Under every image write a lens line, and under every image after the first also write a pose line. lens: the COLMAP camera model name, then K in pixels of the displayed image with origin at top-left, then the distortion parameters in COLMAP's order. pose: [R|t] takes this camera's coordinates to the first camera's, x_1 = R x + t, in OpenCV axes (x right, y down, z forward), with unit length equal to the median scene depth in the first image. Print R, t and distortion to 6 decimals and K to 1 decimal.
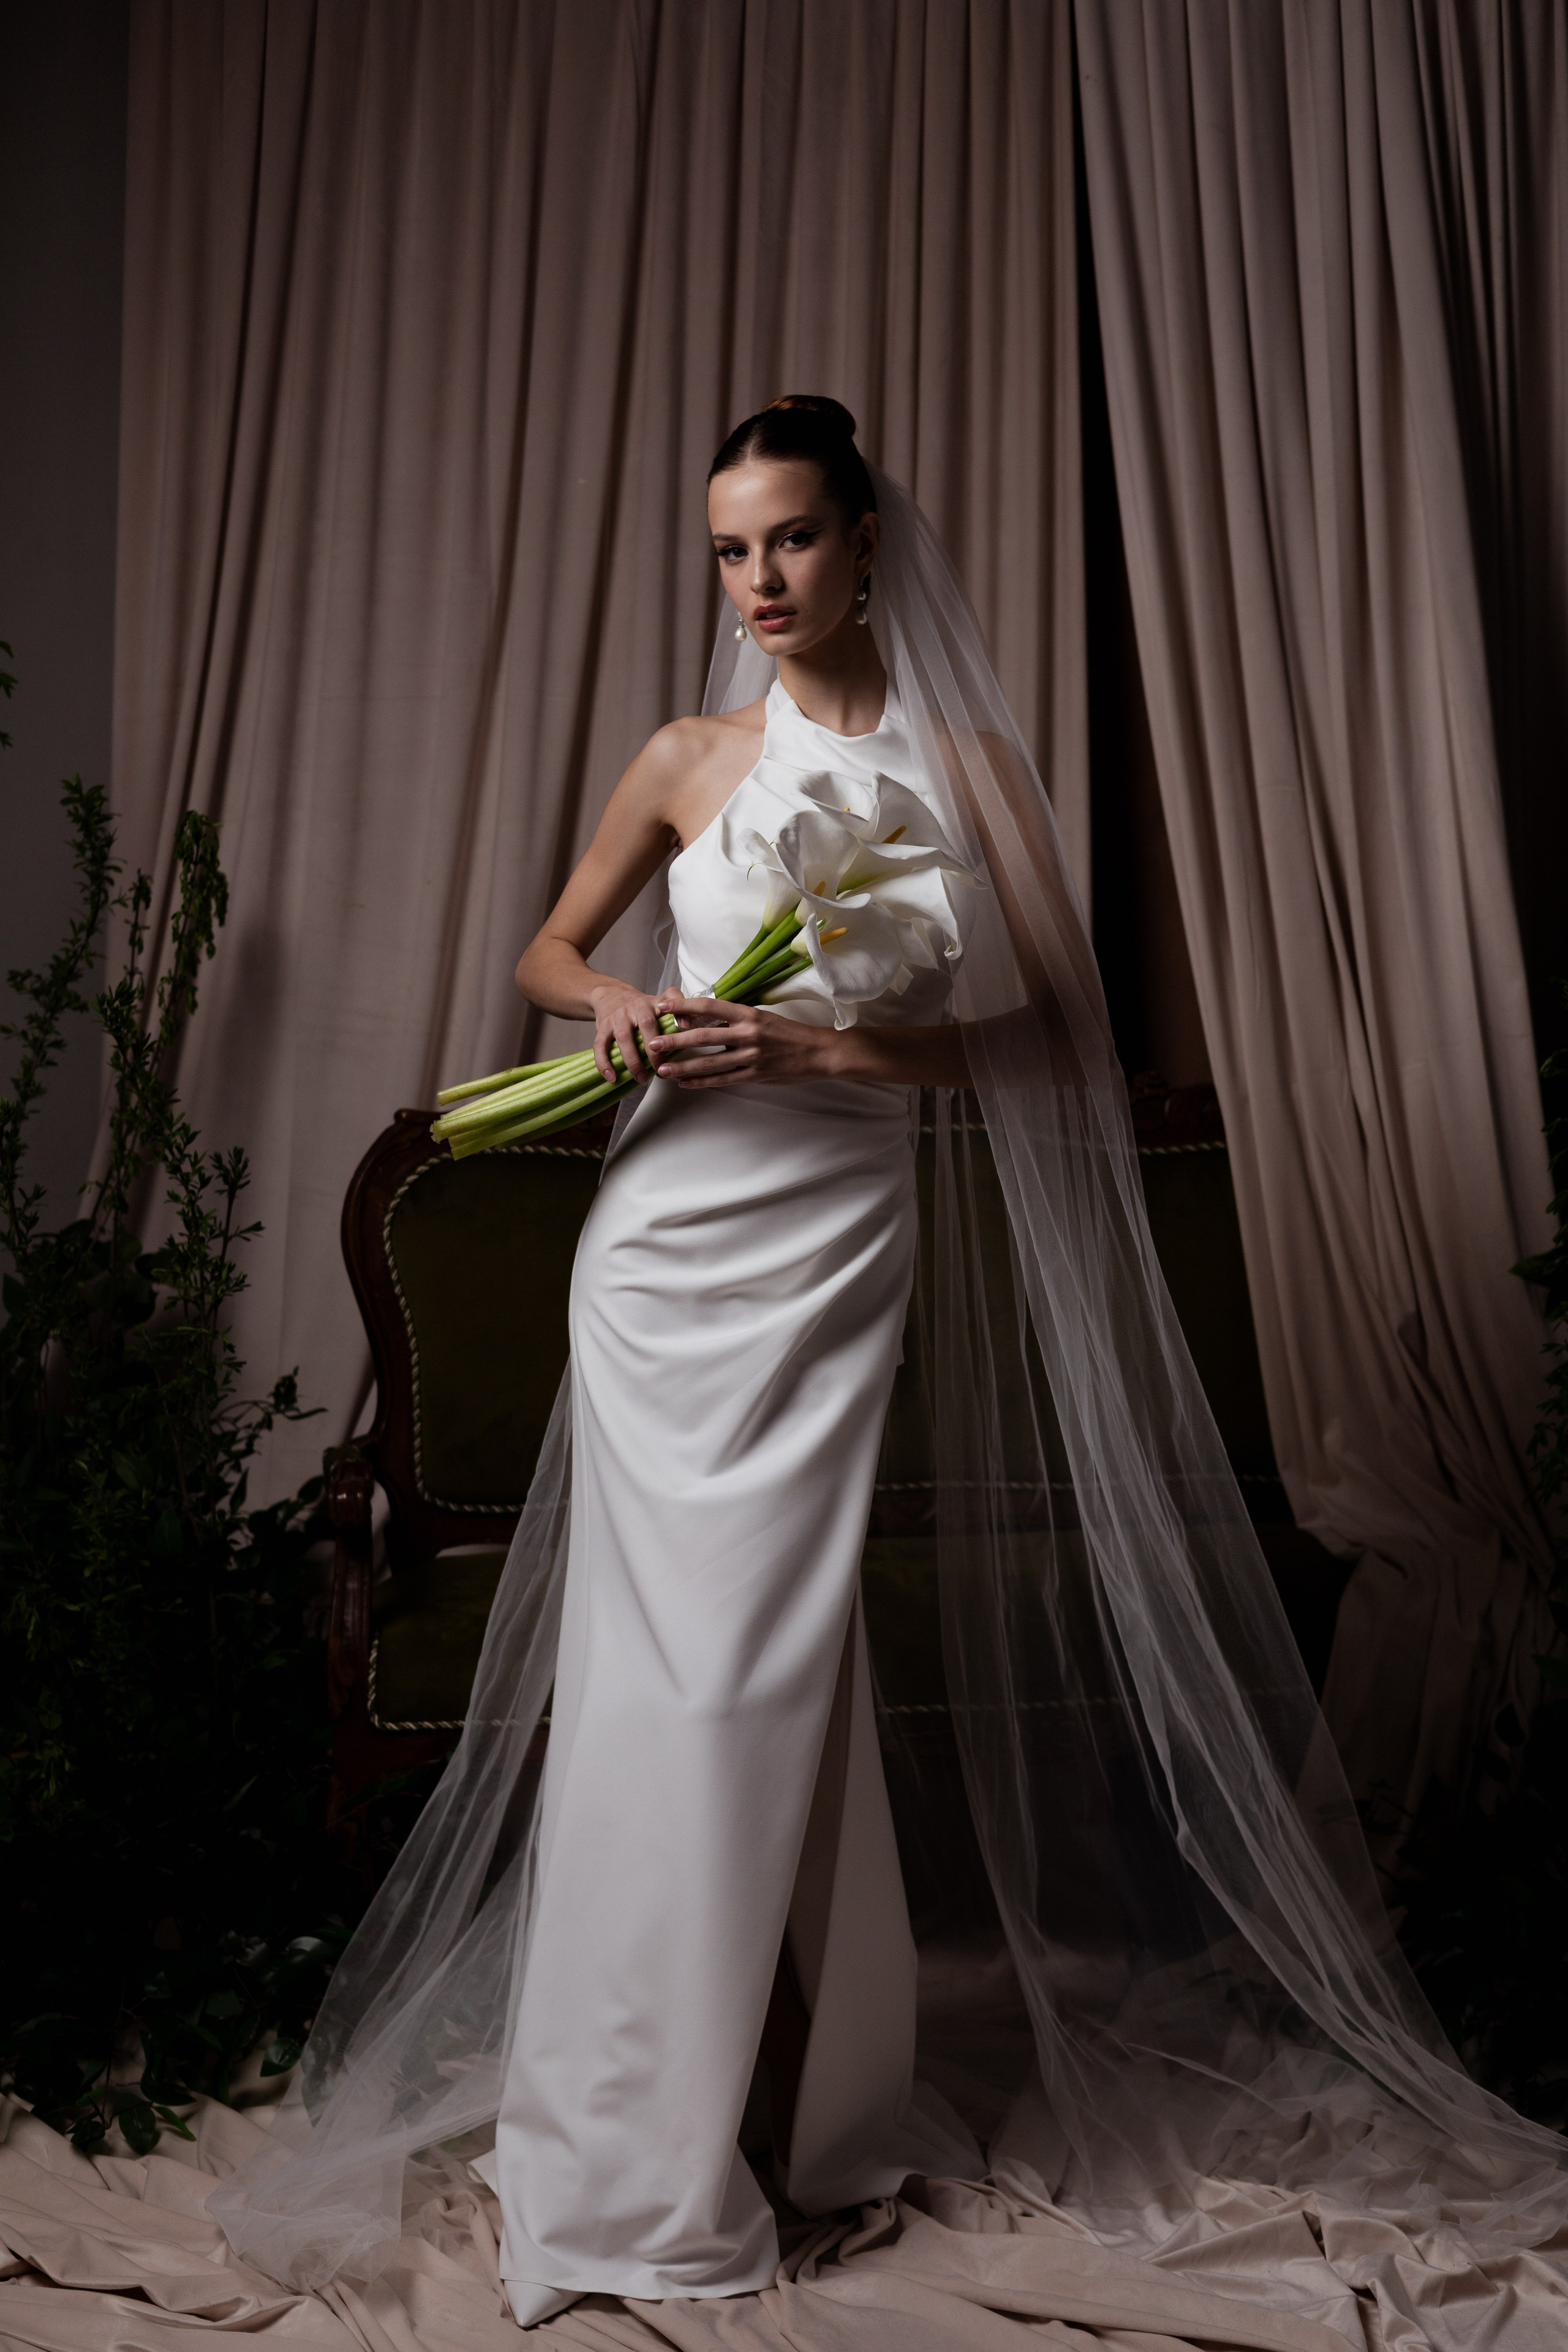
lens RADIAL K [[3245.6, 0, 784.0], [0, 3245.6, 1176.0], [0, 0, 1]] dist [-0.014600, -0.011906]
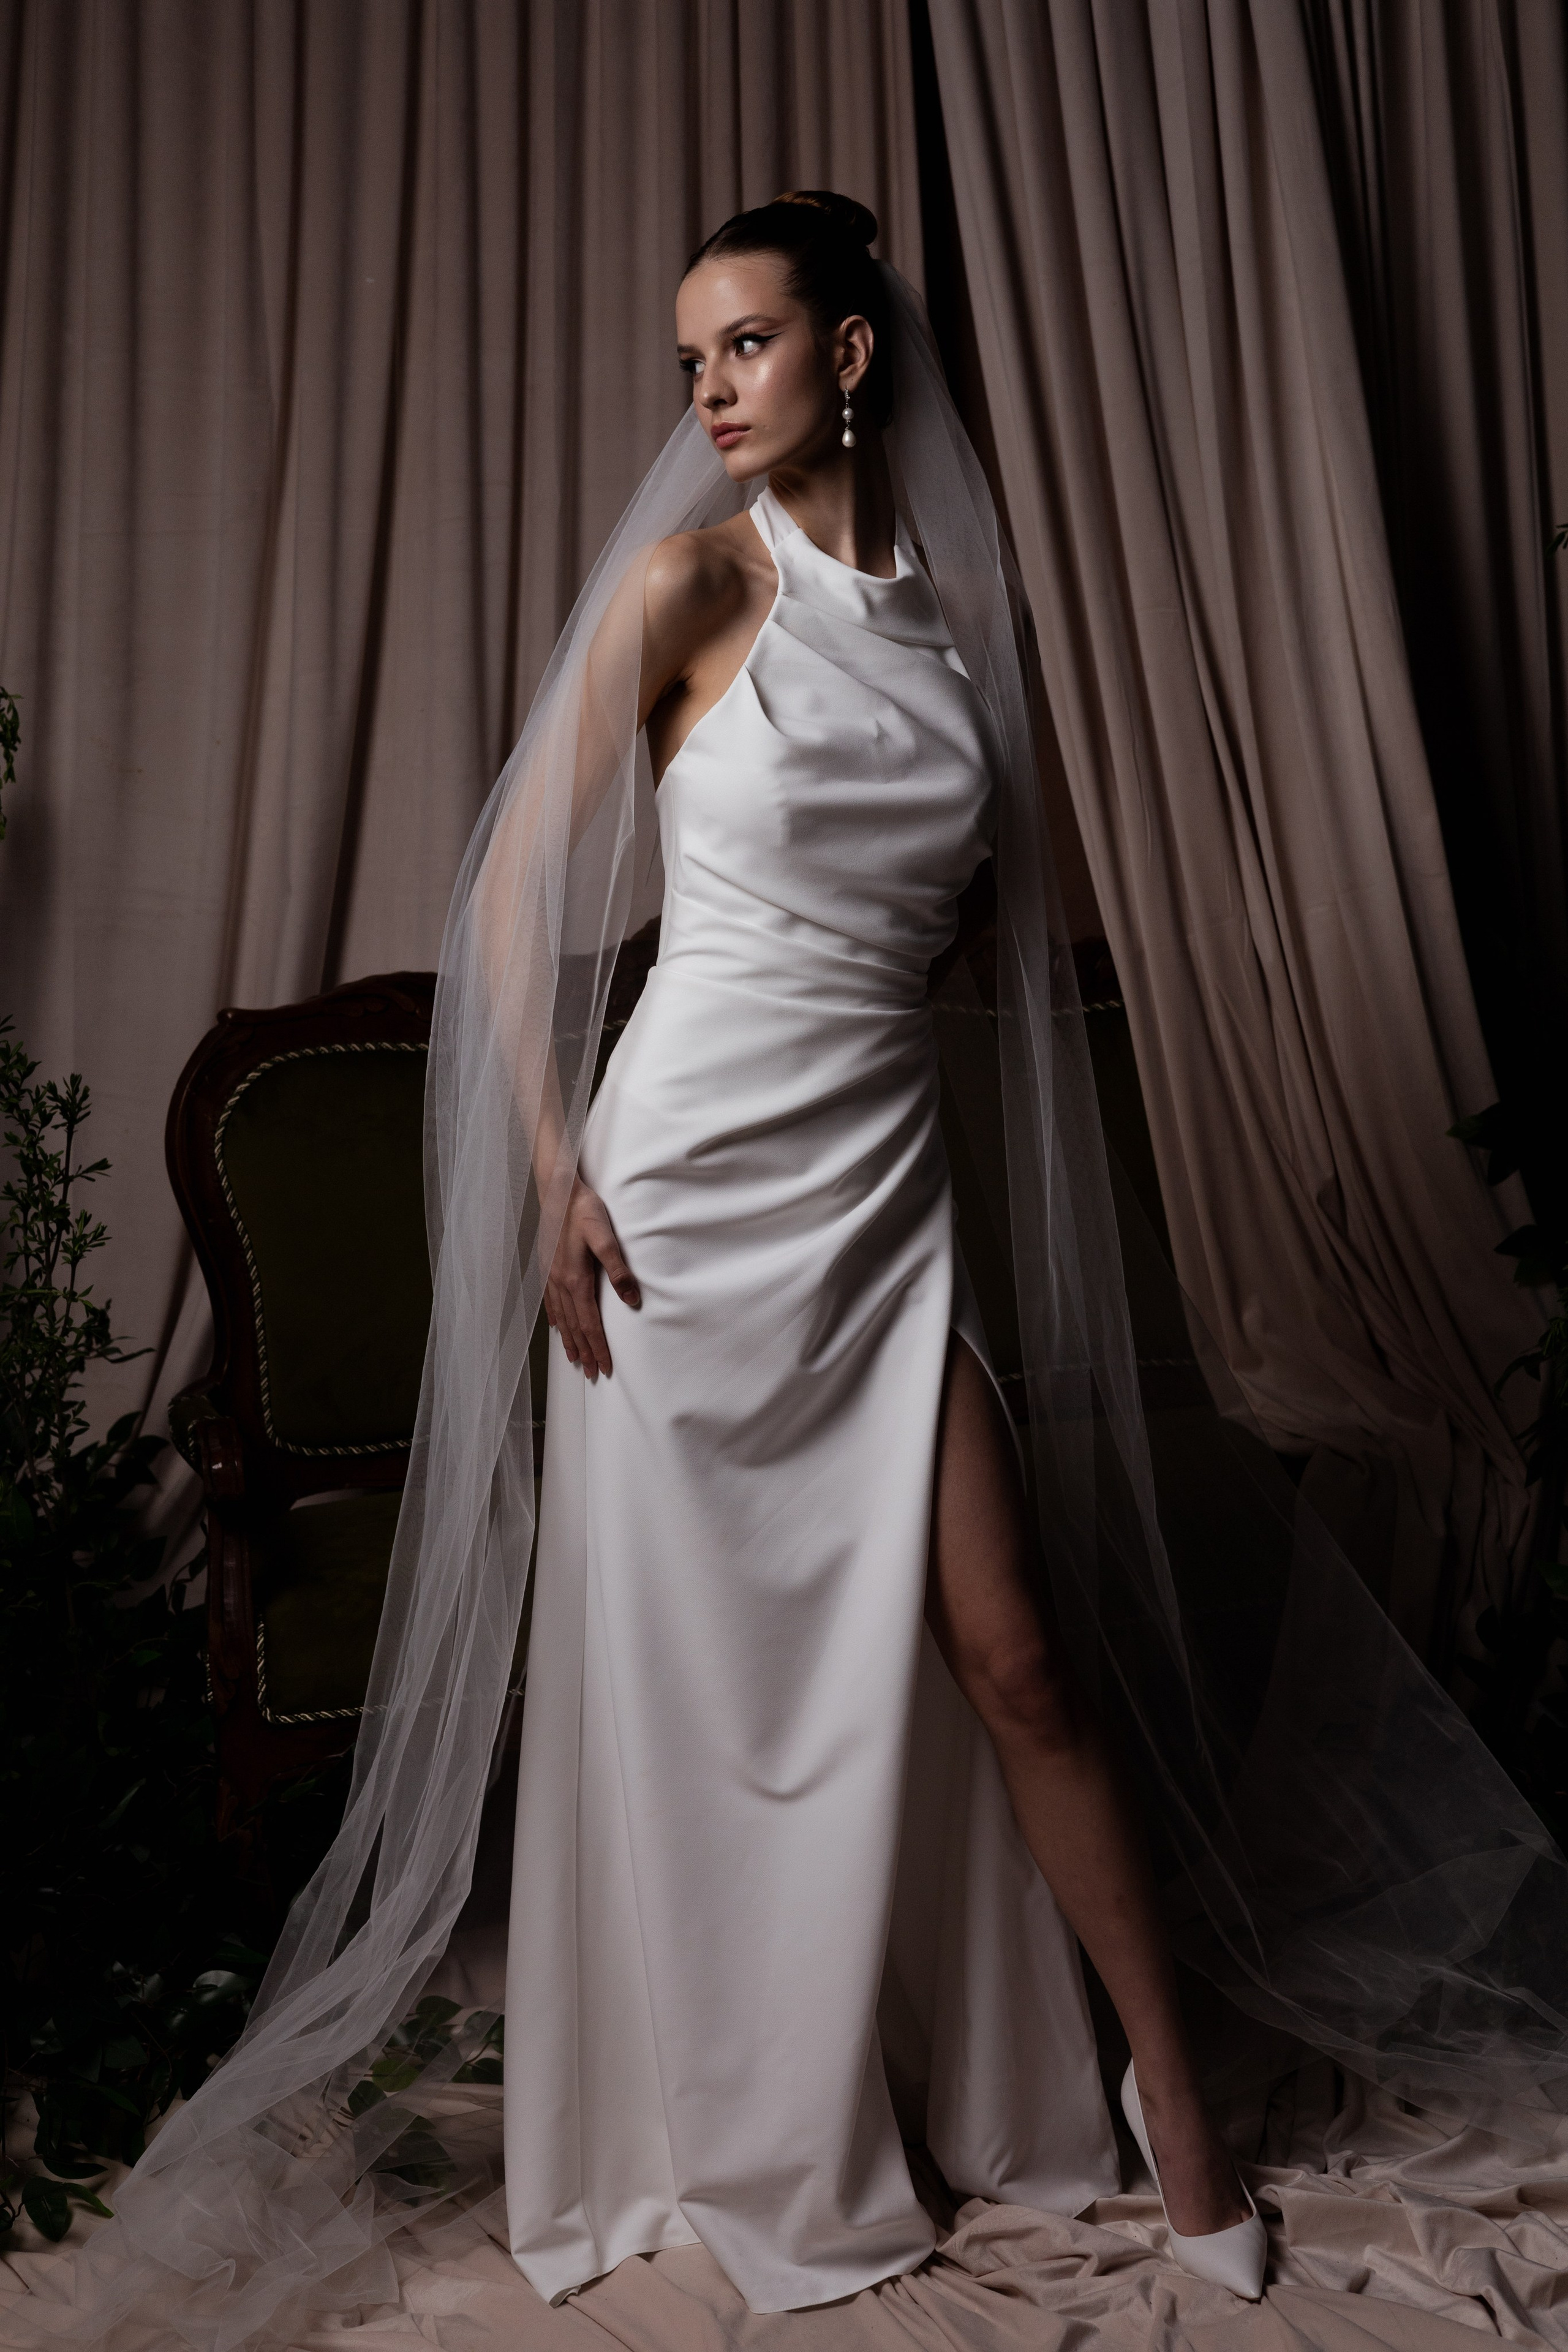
lens RADIAL K [[3245.6, 0, 784.0], [0, 3245.6, 1176.0], [0, 0, 1]] dist [-0.014600, -0.011906]
pose [[0.990568, -0.049838, 0.127640, -0.082867], [0.041209, 0.996739, 0.069382, -0.030369], [-0.130682, -0.063467, 0.989391, 0.105598]]
